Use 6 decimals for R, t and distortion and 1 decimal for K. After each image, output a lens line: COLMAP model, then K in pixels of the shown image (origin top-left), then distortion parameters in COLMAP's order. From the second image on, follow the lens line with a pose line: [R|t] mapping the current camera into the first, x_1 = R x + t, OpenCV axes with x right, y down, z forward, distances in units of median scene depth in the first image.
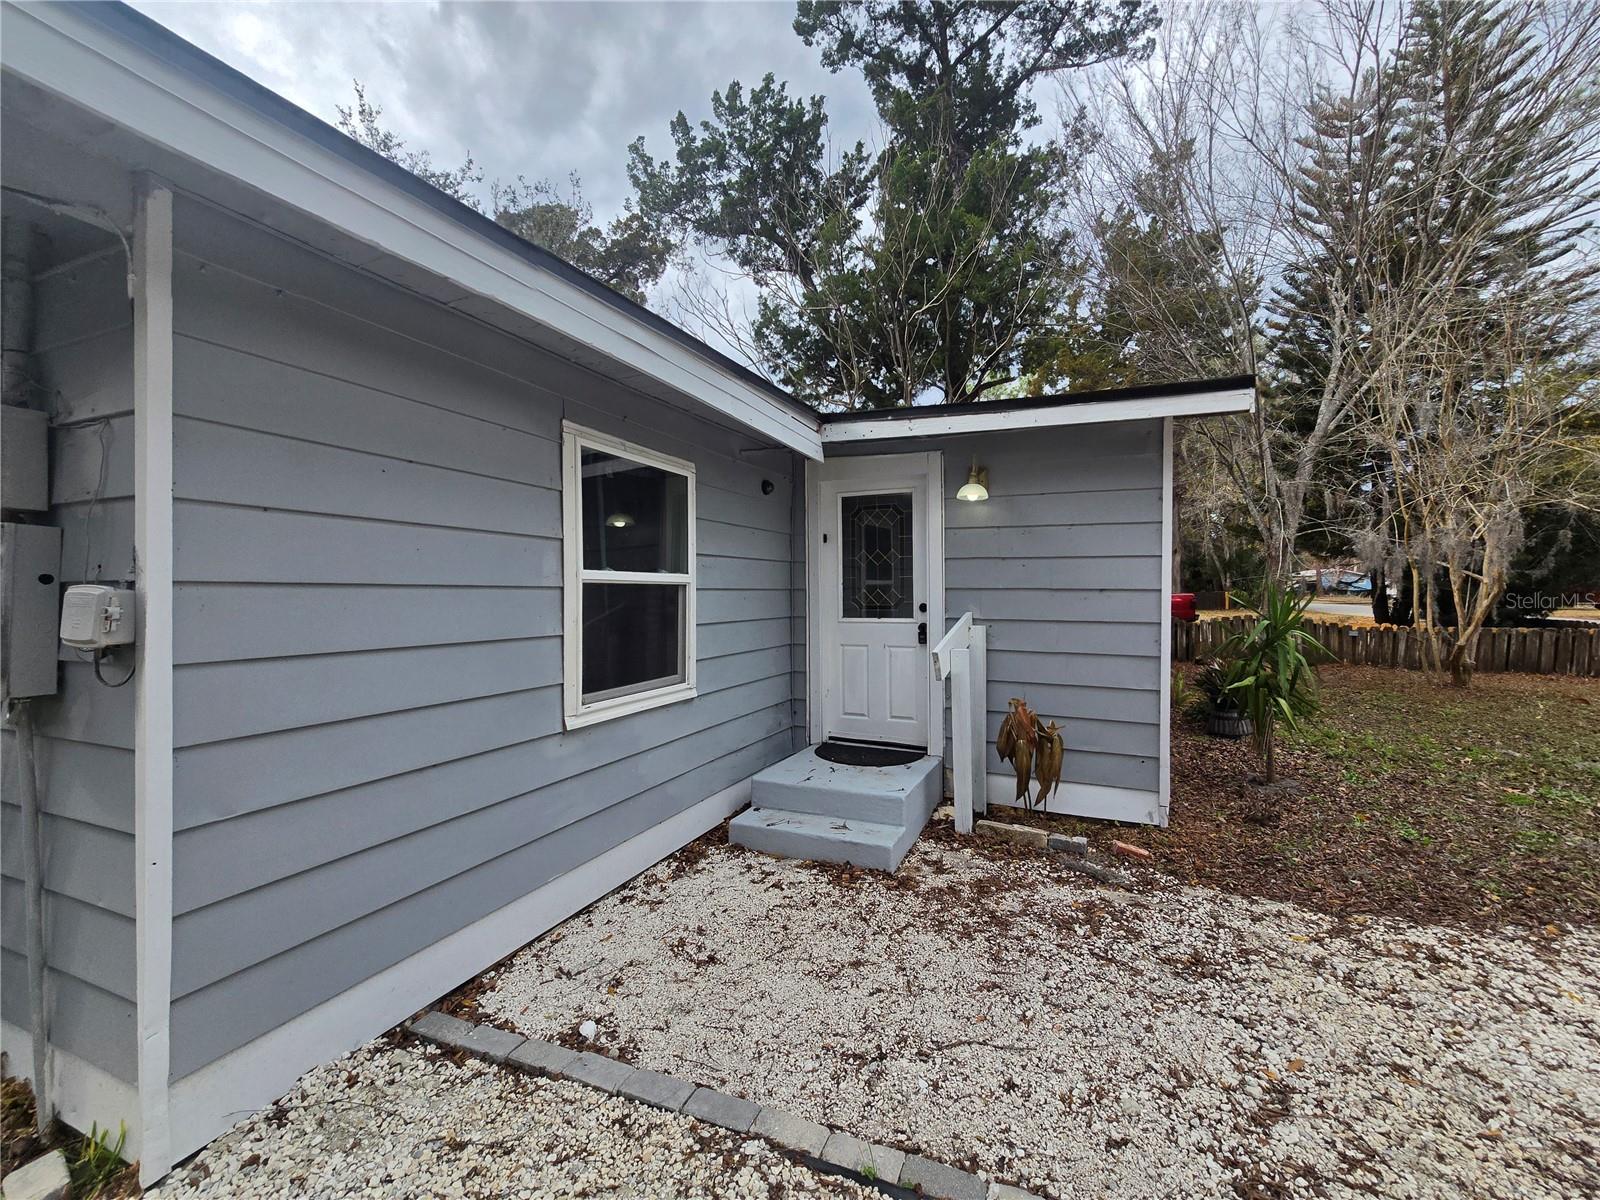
lens RADIAL K [[655.9, 0, 809.2], [0, 655.9, 586.8], [0, 0, 1]] dist [-0.000642, -0.000120]
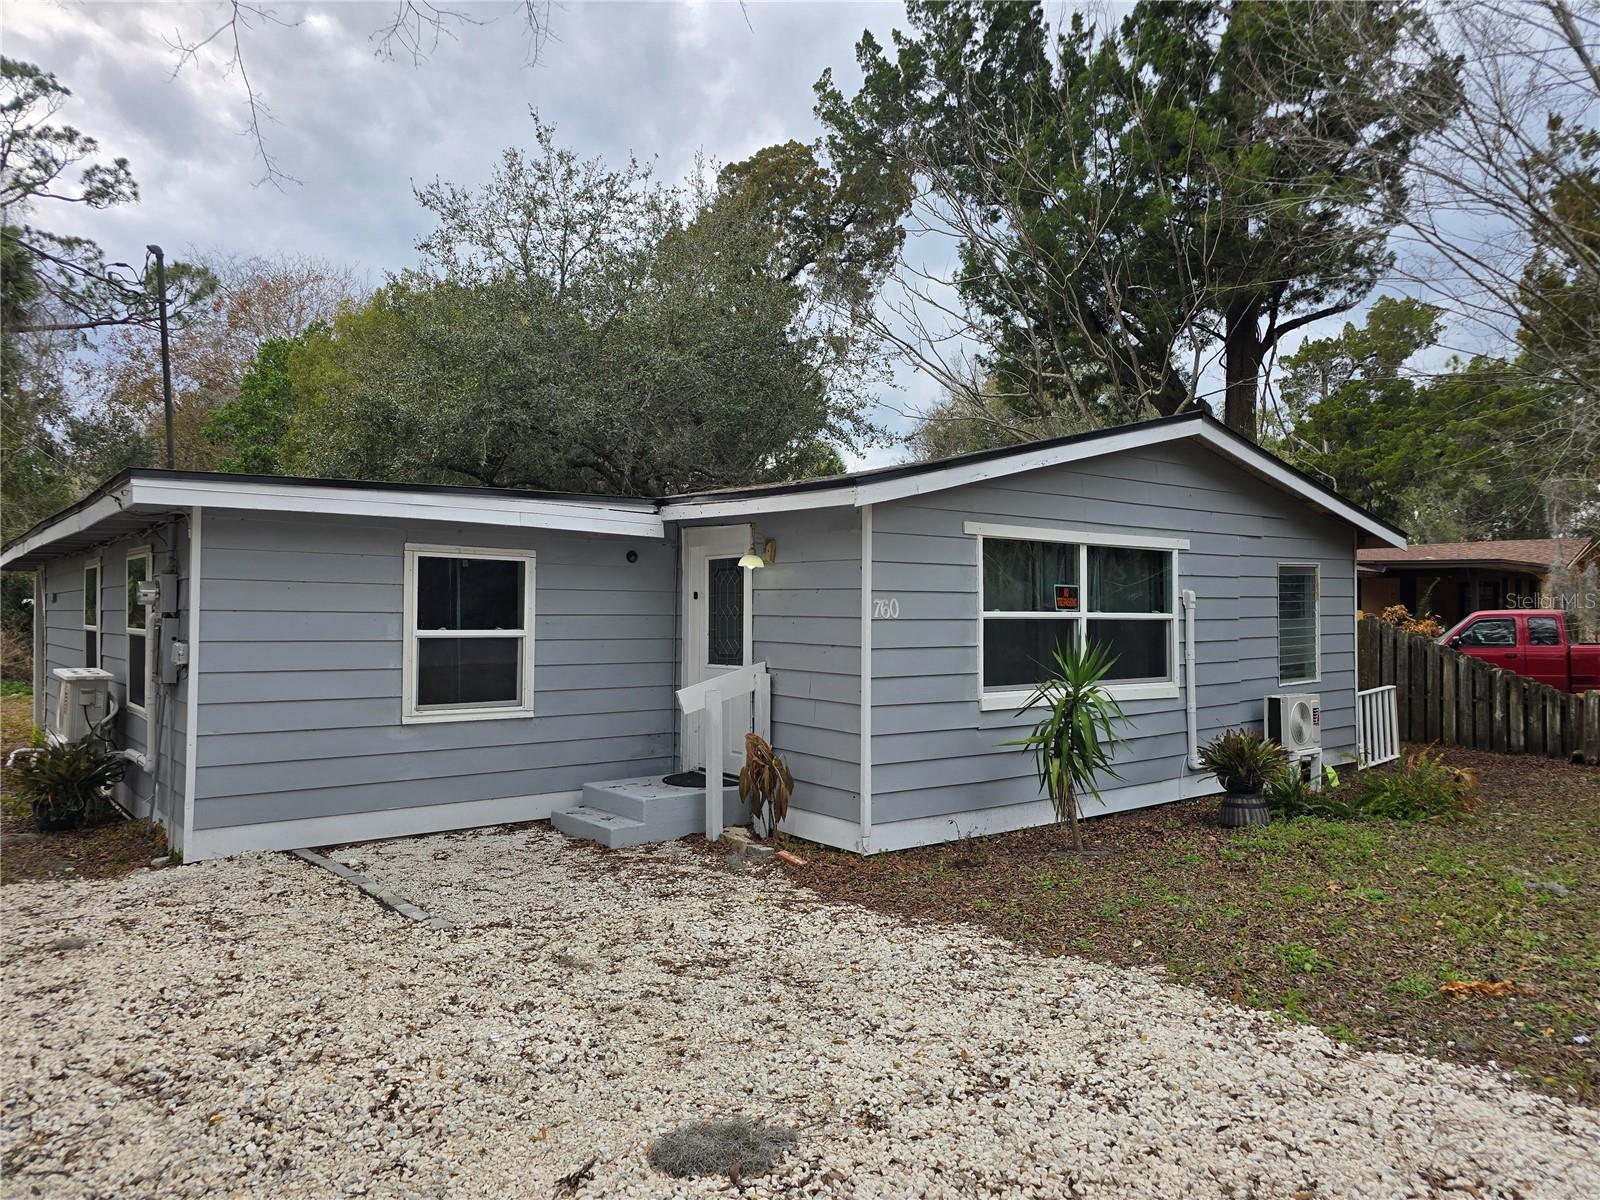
lens RADIAL K [[1045.2, 0, 800.0], [0, 1045.2, 600.0], [0, 0, 1]] dist [0.056219, 0.000359]
pose [[0.885098, 0.002253, -0.465399, 1.375339], [-0.007685, 0.999923, -0.009775, -0.064784], [0.465341, 0.012228, 0.885047, -0.718532]]
